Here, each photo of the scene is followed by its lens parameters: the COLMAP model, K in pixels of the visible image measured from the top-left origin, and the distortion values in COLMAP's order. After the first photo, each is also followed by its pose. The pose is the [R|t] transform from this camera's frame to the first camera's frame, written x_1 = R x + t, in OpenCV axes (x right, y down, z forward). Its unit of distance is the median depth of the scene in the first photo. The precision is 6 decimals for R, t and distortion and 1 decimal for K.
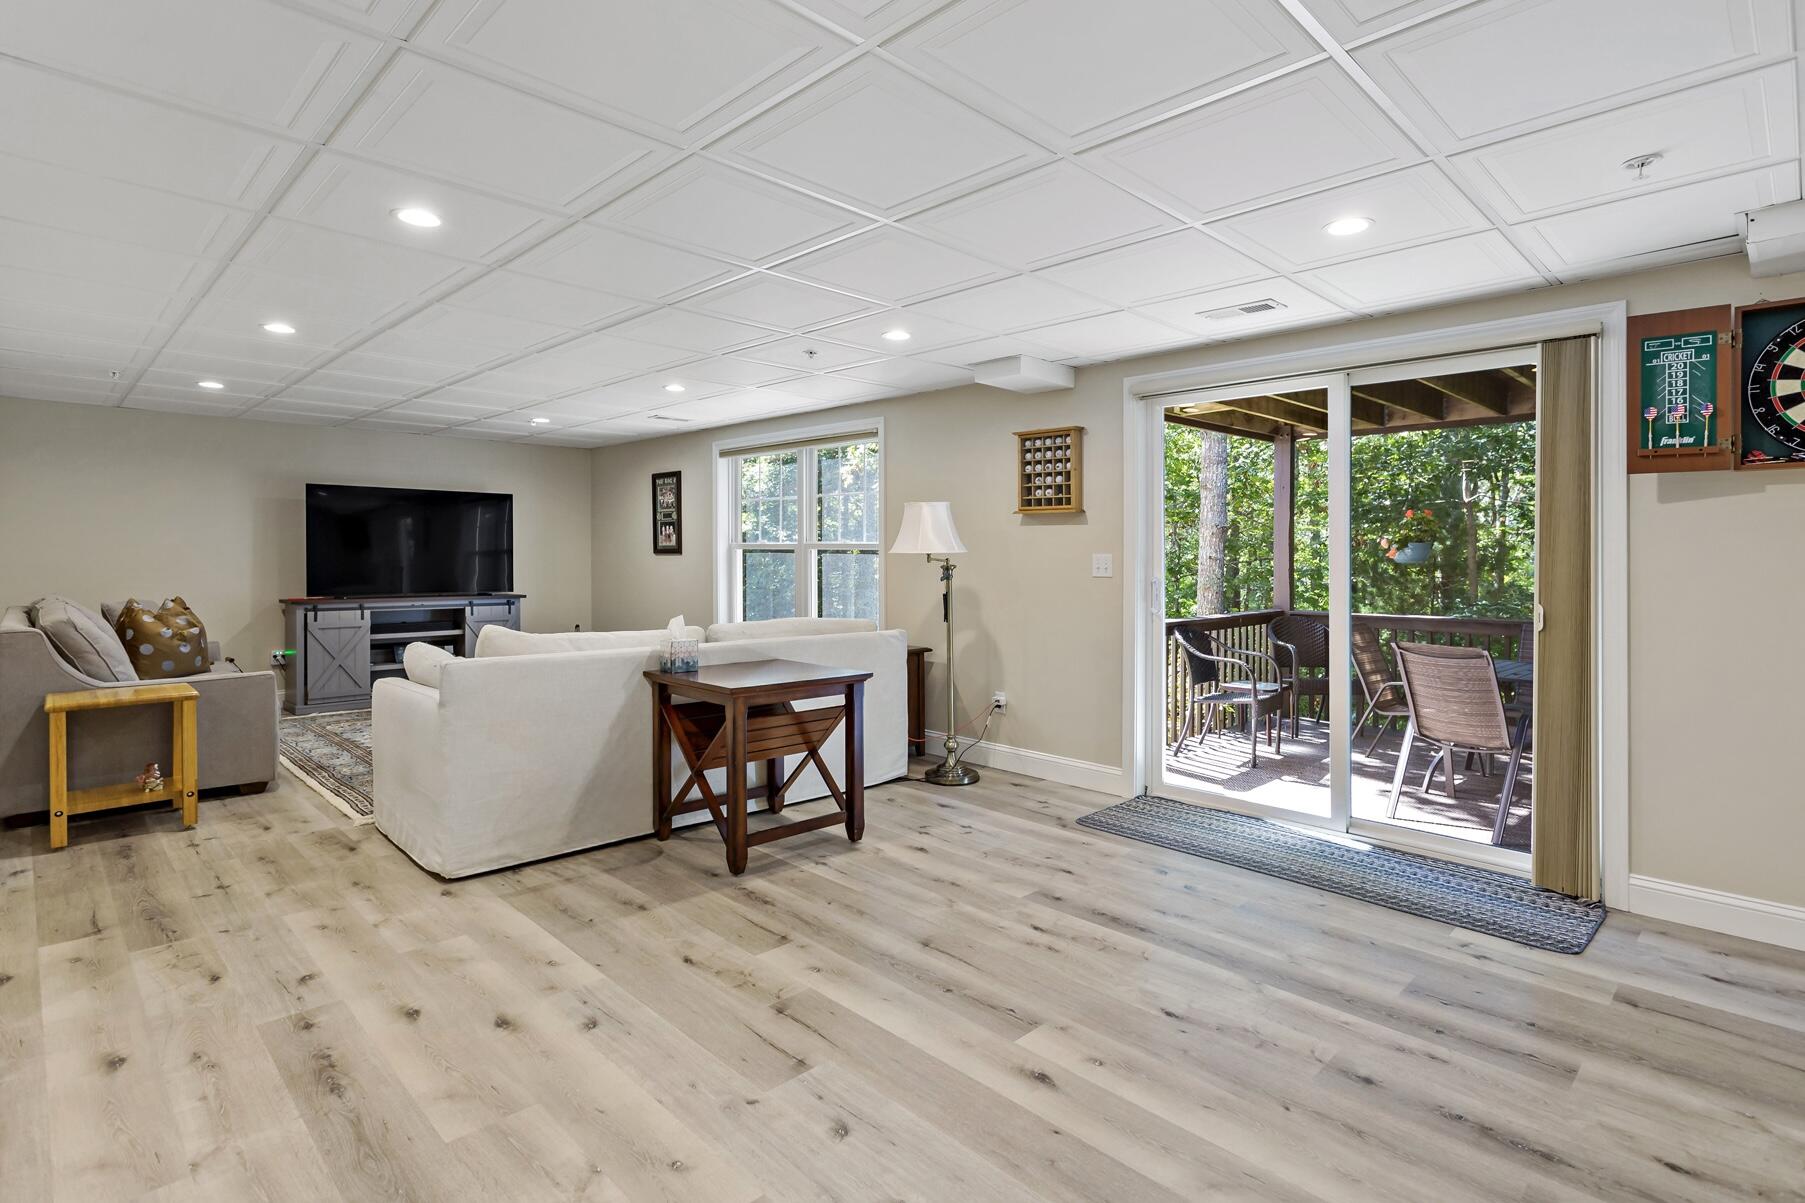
lens RADIAL K [[906.8, 0, 881.4], [0, 906.8, 550.2], [0, 0, 1]] dist [-0.000600, 0.001354]
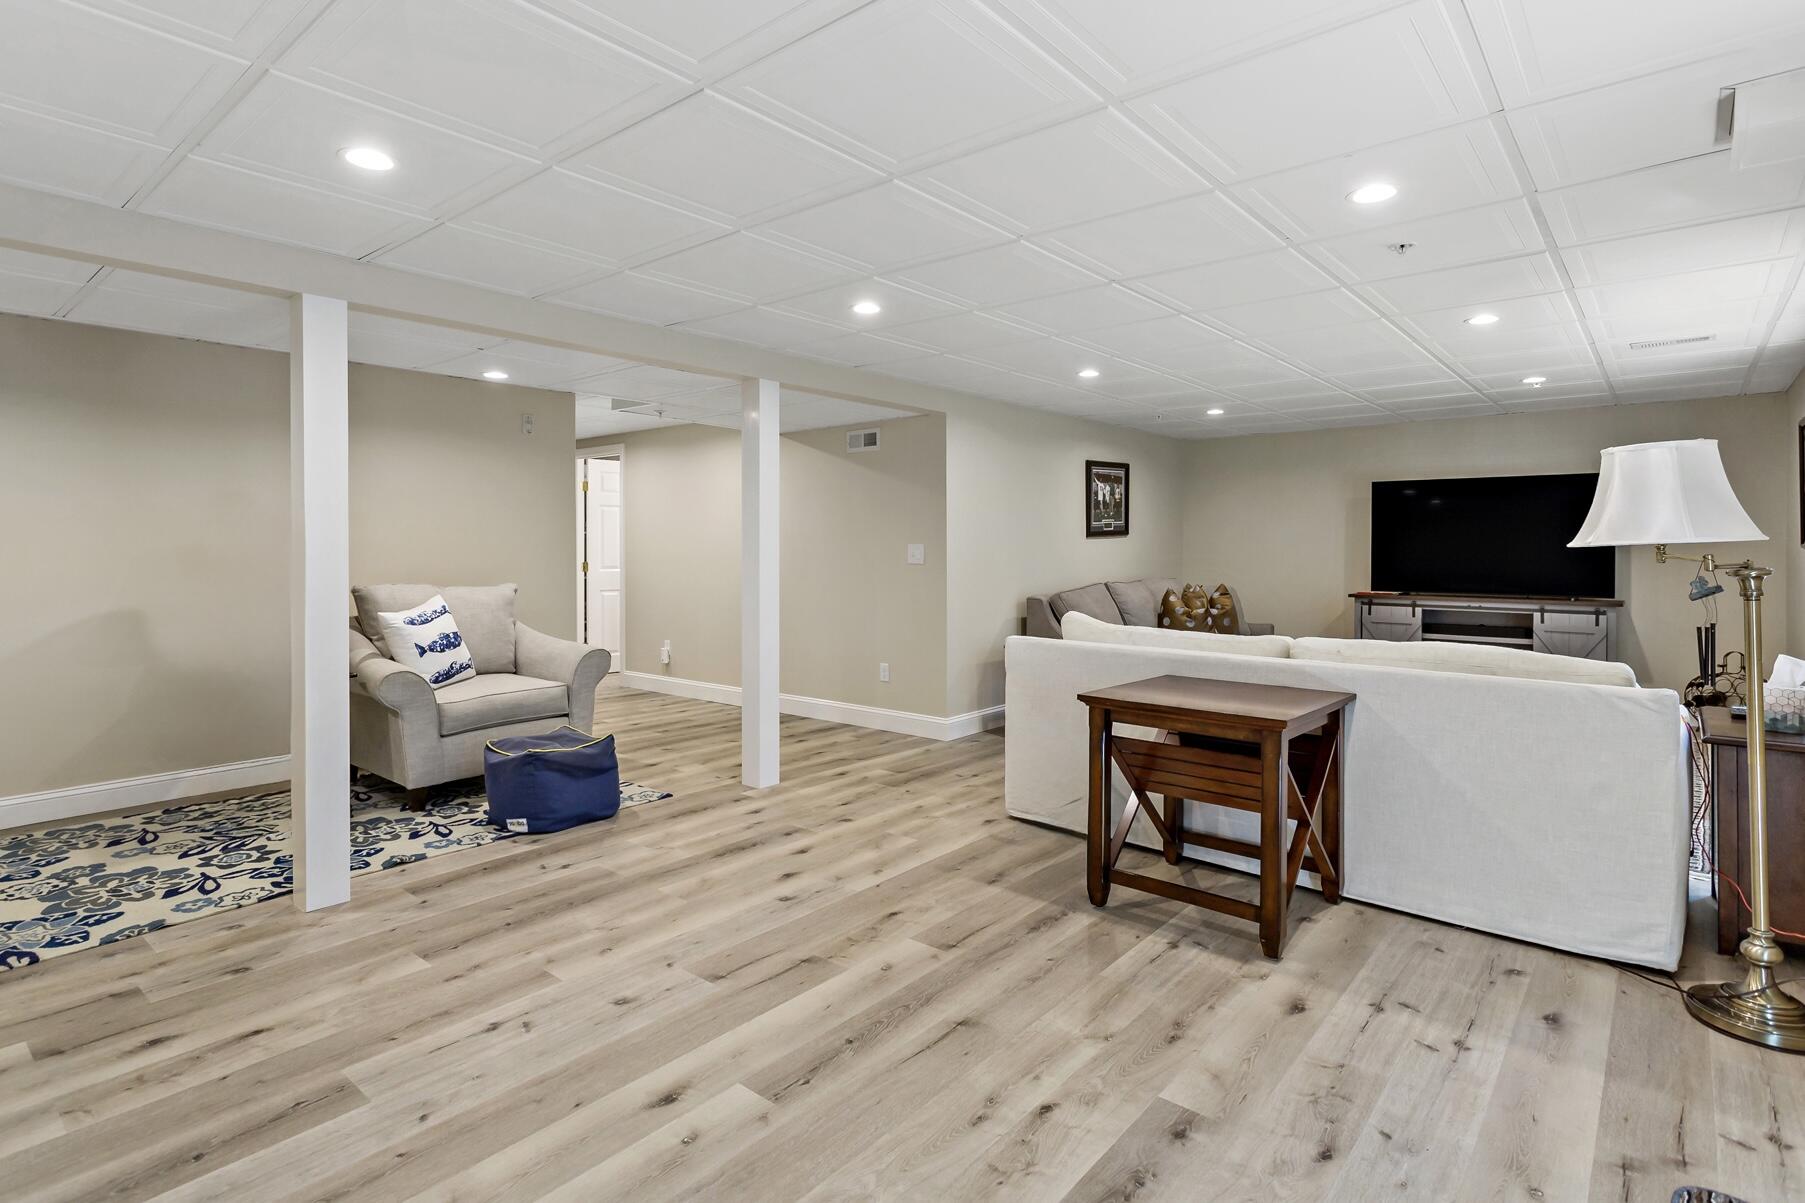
lens RADIAL K [[906.8, 0, 888.5], [0, 906.8, 556.2], [0, 0, 1]] dist [-0.000600, 0.001354]
pose [[0.093984, 0.005582, -0.995558, 0.759309], [0.003190, 0.999977, 0.005908, 0.007700], [0.995569, -0.003731, 0.093964, 0.763074]]
